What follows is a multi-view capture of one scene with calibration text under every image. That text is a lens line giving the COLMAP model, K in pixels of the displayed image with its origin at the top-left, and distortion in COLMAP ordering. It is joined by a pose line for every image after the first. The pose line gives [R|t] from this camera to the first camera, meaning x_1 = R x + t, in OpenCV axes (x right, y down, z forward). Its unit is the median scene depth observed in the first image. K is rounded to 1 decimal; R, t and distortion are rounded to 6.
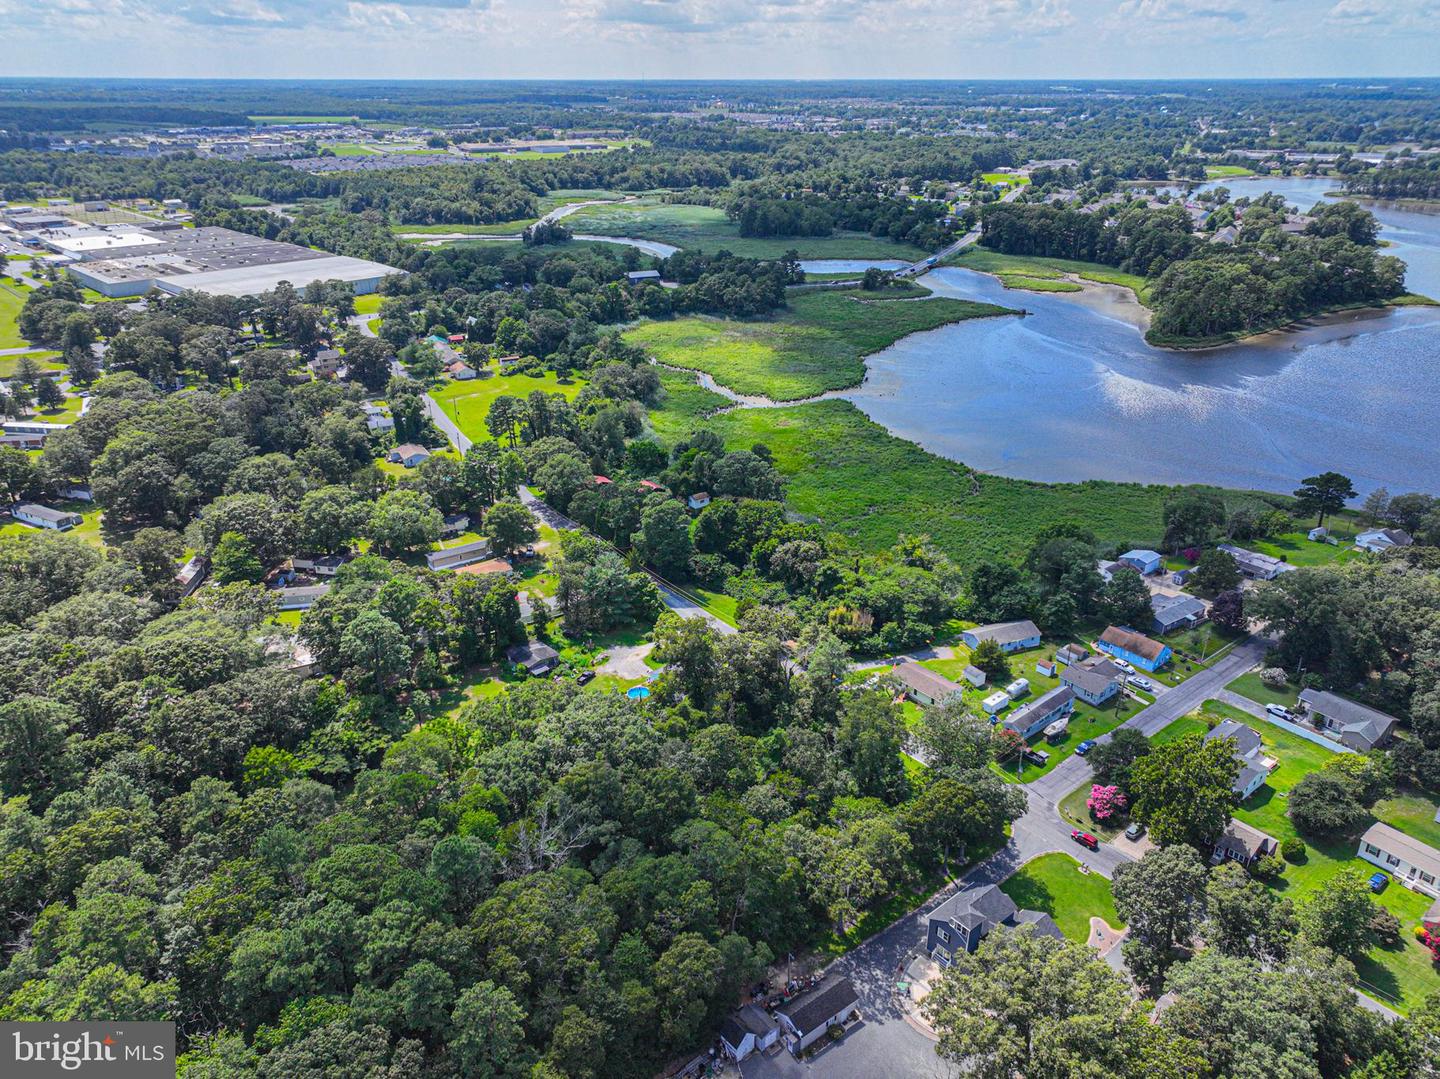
lens RADIAL K [[1028.2, 0, 717.9], [0, 1028.2, 514.2], [0, 0, 1]] dist [-0.007653, 0.026809]
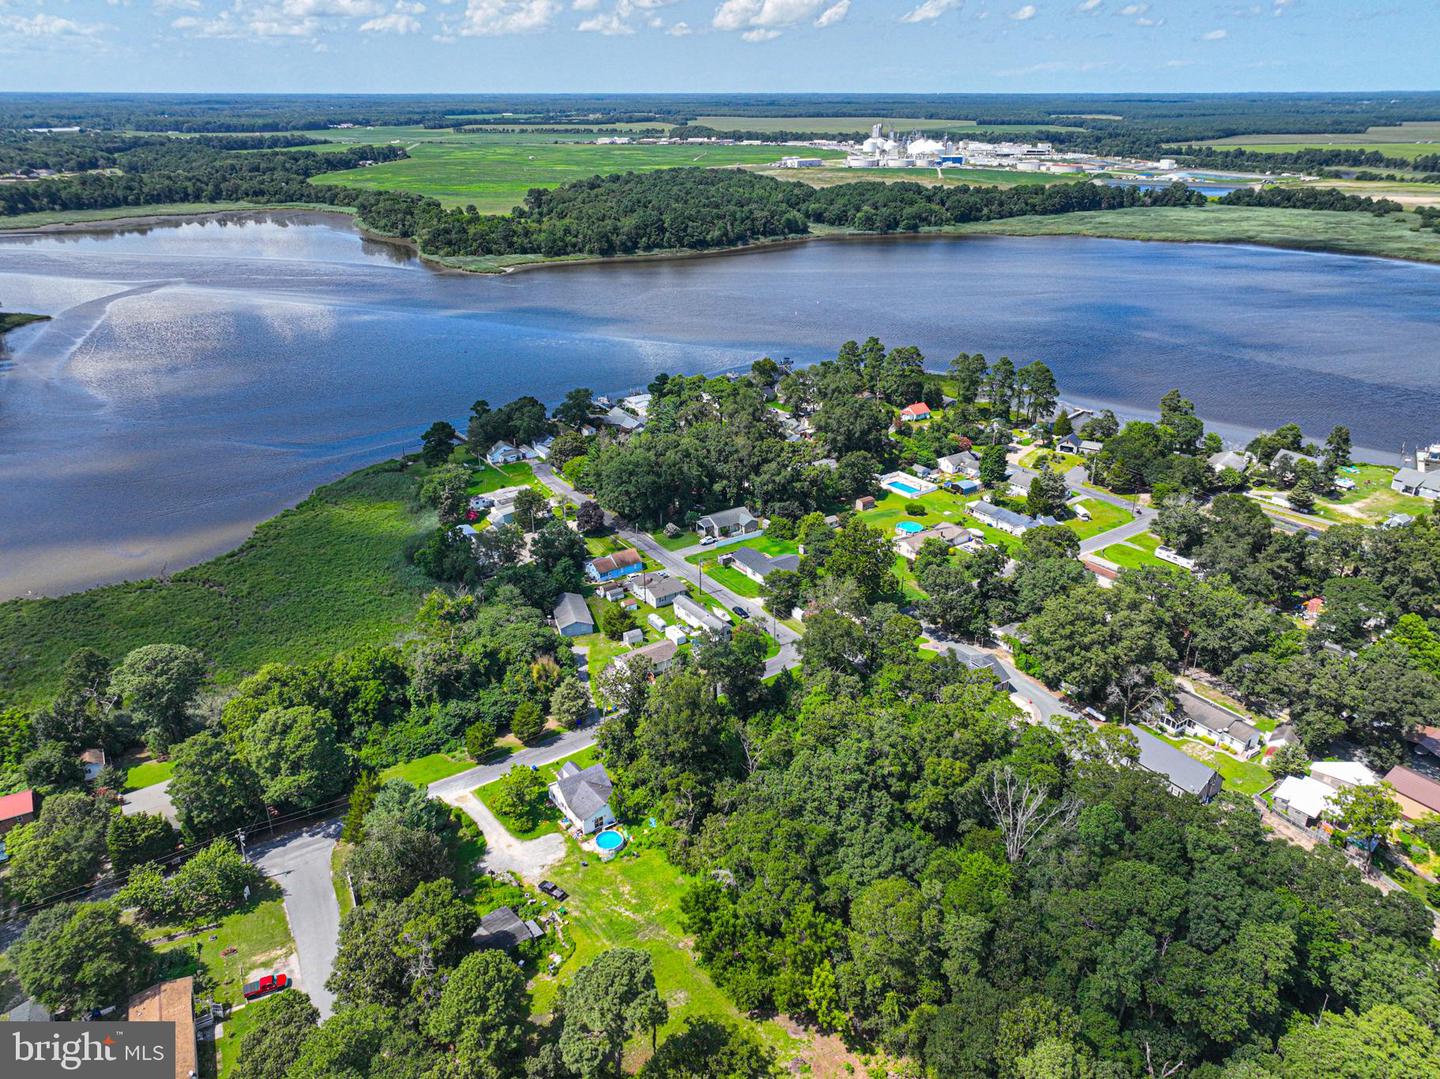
lens RADIAL K [[1028.2, 0, 717.9], [0, 1028.2, 514.2], [0, 0, 1]] dist [-0.007653, 0.026809]
pose [[0.082747, -0.379629, 0.921431, -0.644253], [0.391537, 0.862637, 0.320245, -0.249332], [-0.916434, 0.334275, 0.220020, 0.569051]]
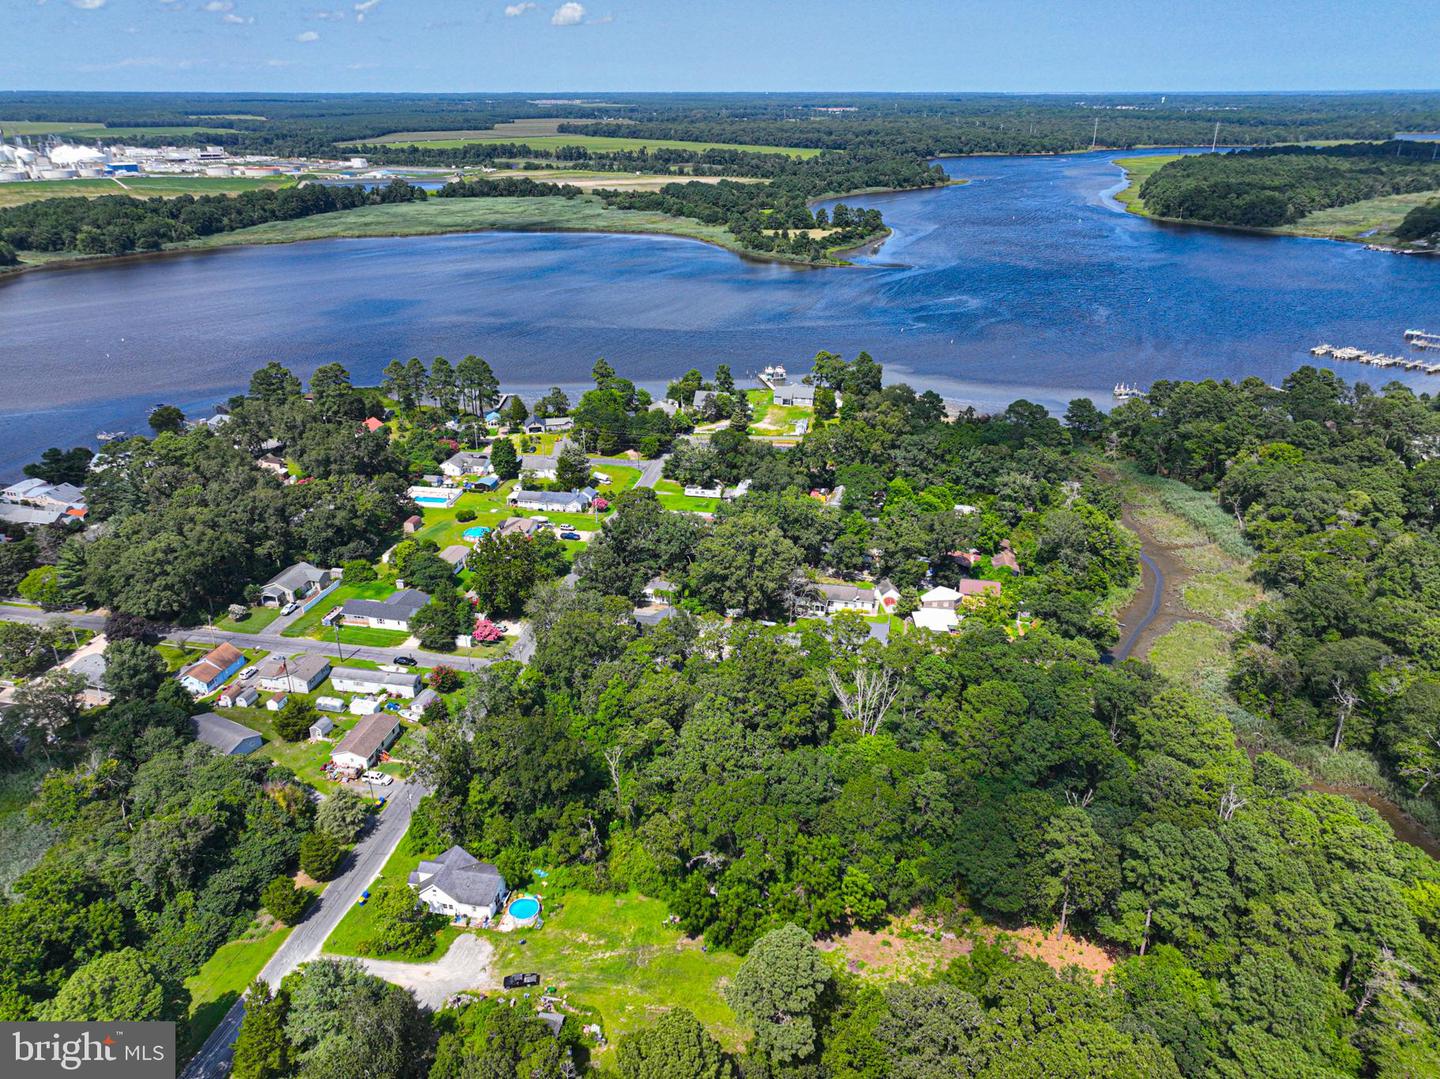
lens RADIAL K [[1017.9, 0, 725.1], [0, 1017.9, 536.5], [0, 0, 1]] dist [-0.006223, 0.020320]
pose [[-0.632233, -0.311103, 0.709574, -0.549215], [0.304268, 0.742566, 0.596672, -0.387569], [-0.712532, 0.593136, -0.374816, 0.888616]]
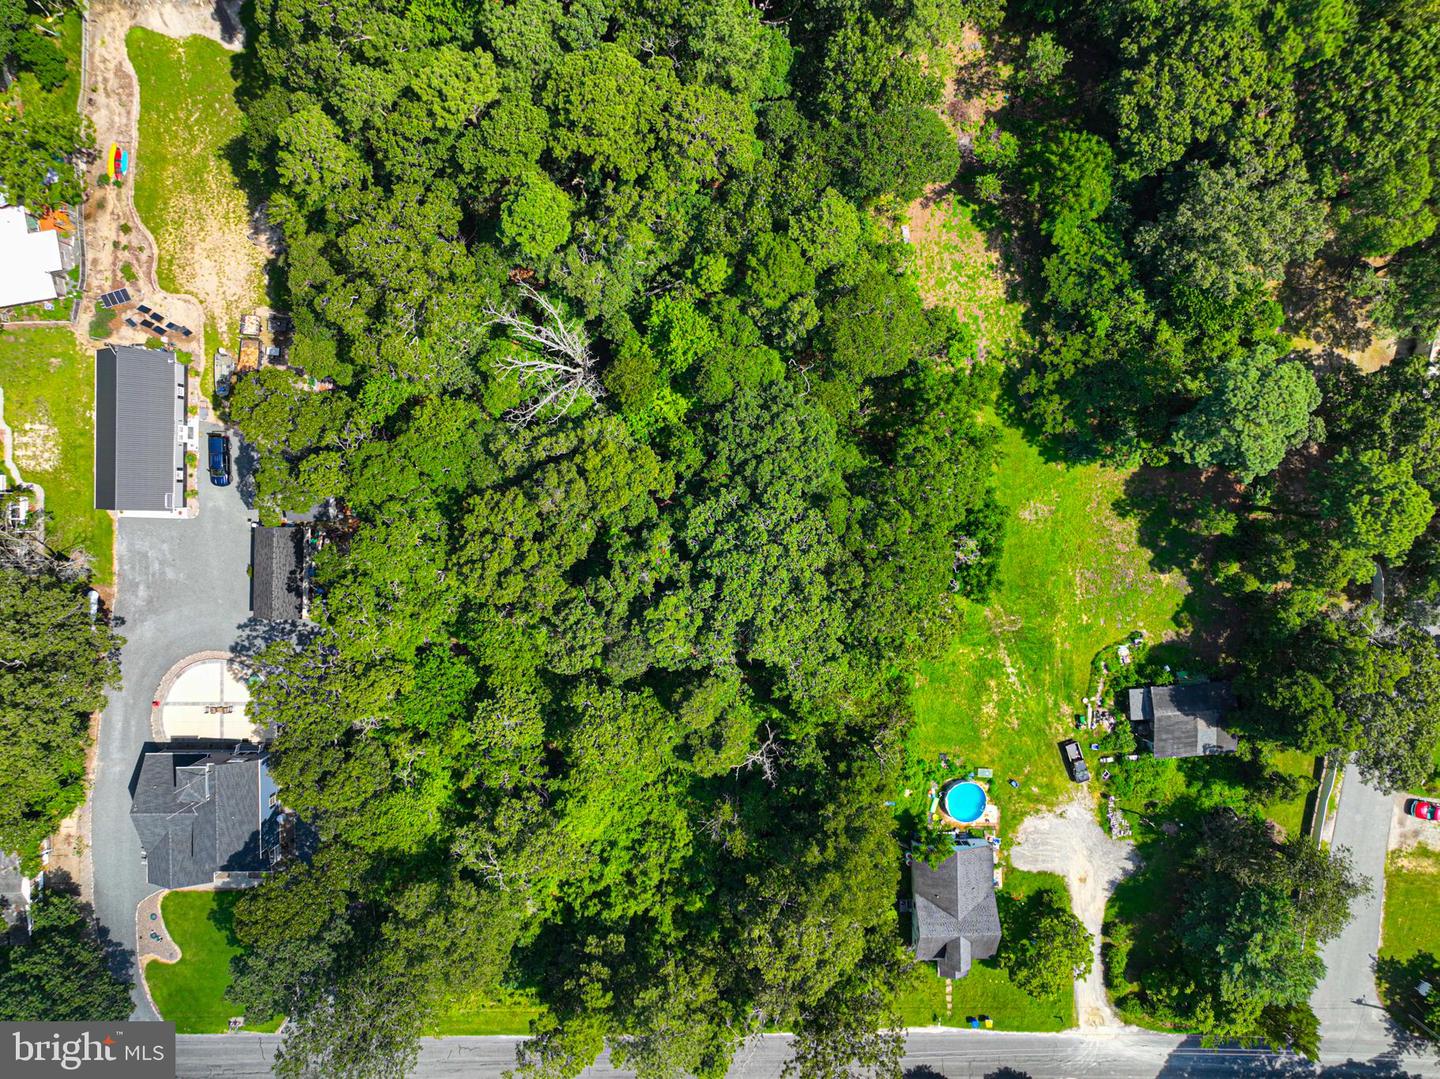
lens RADIAL K [[1013.5, 0, 725.2], [0, 1013.5, 539.0], [0, 0, 1]] dist [-0.006121, 0.026212]
pose [[-0.636435, 0.770923, 0.025075, -0.103772], [-0.306671, -0.282733, 0.908854, -0.222822], [0.707745, 0.570737, 0.416361, 0.515992]]
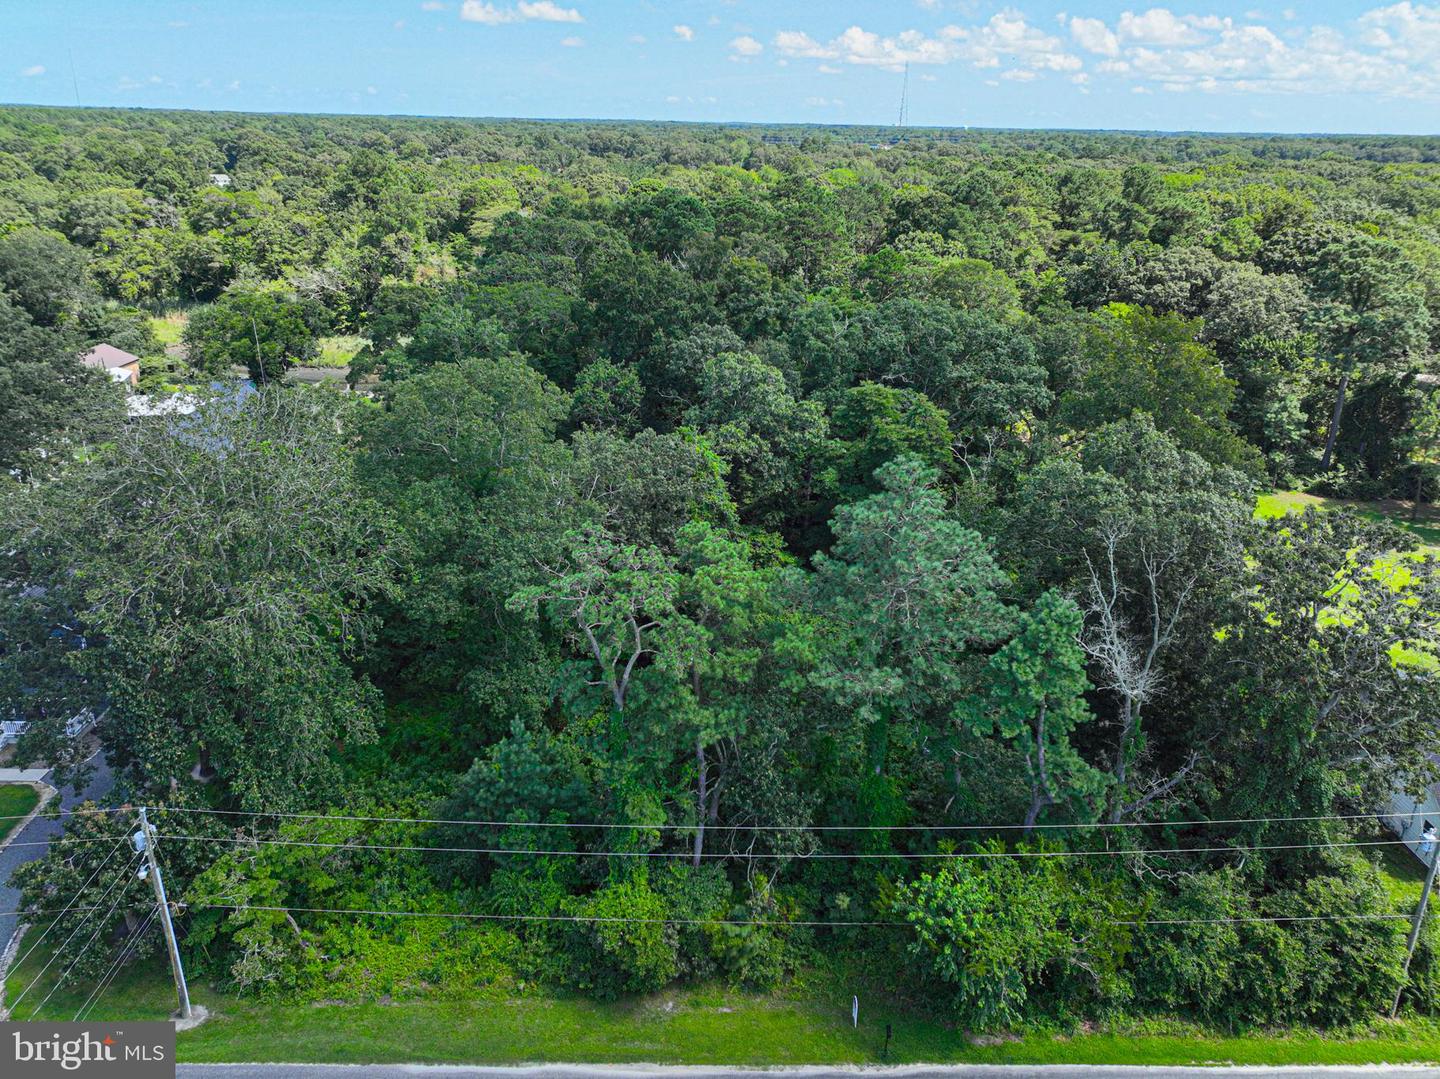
lens RADIAL K [[1038.6, 0, 718.6], [0, 1038.6, 480.4], [0, 0, 1]] dist [-0.005490, 0.023434]
pose [[-0.629907, 0.245298, -0.736917, 0.241172], [-0.320733, 0.781977, 0.534455, 0.011855], [0.707353, 0.573010, -0.413898, 0.839729]]
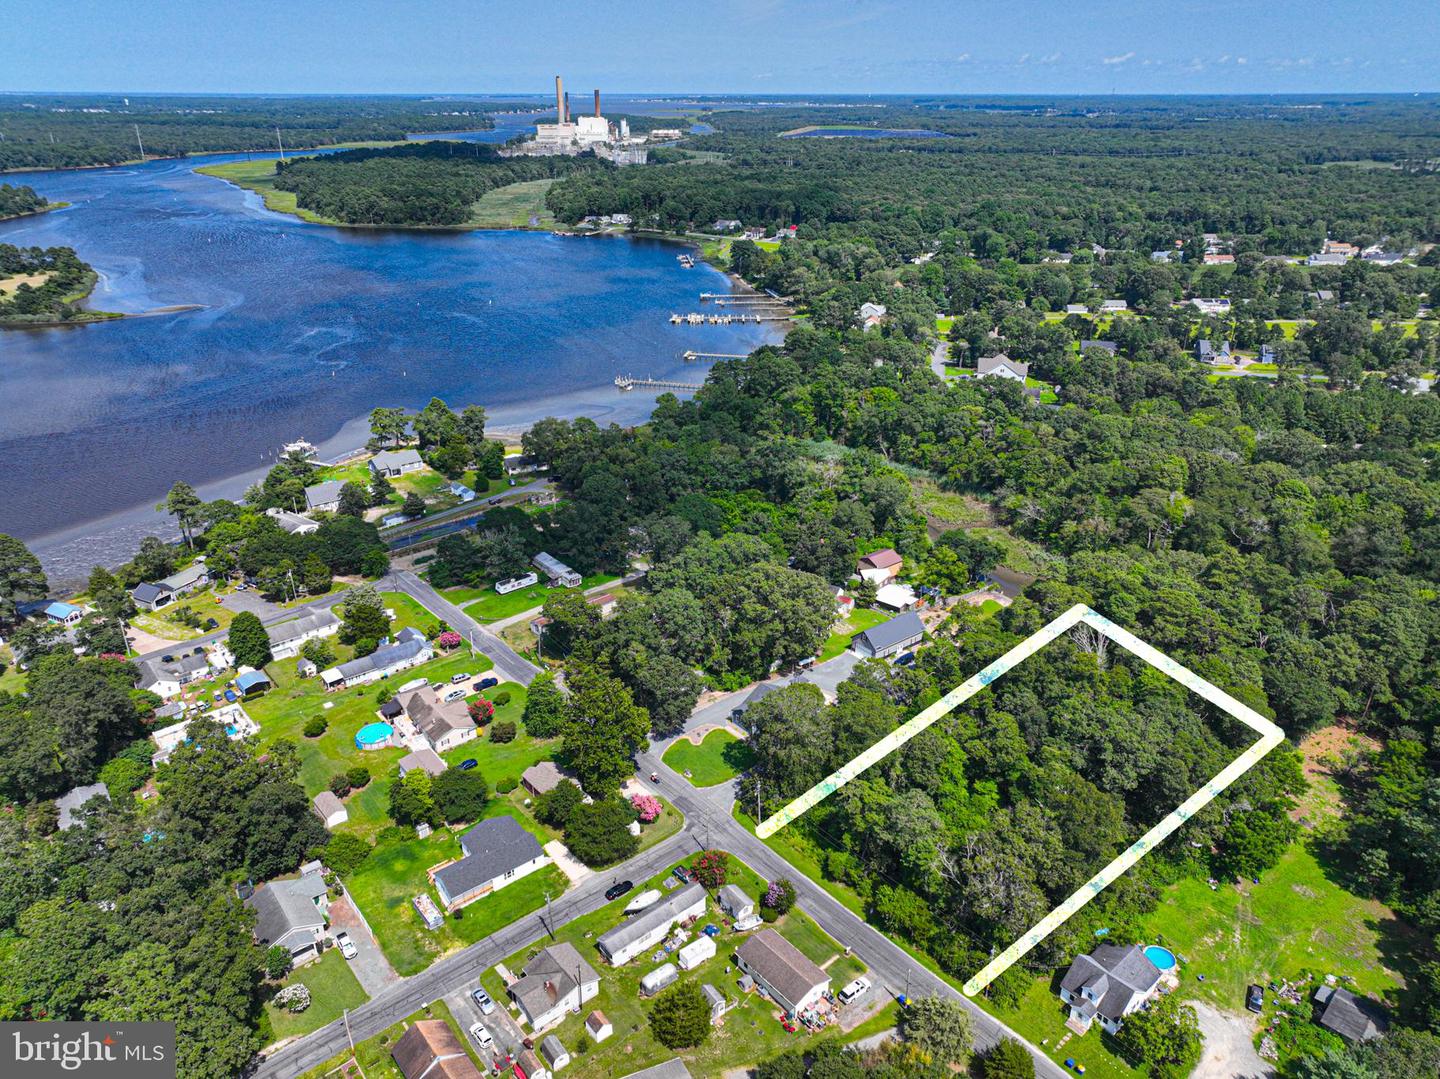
lens RADIAL K [[1013.5, 0, 725.2], [0, 1013.5, 539.0], [0, 0, 1]] dist [-0.006121, 0.026212]
pose [[-0.999942, 0.005252, -0.009451, 0.221247], [-0.003318, 0.682896, 0.730509, -0.518550], [0.010291, 0.730497, -0.682838, 1.126980]]
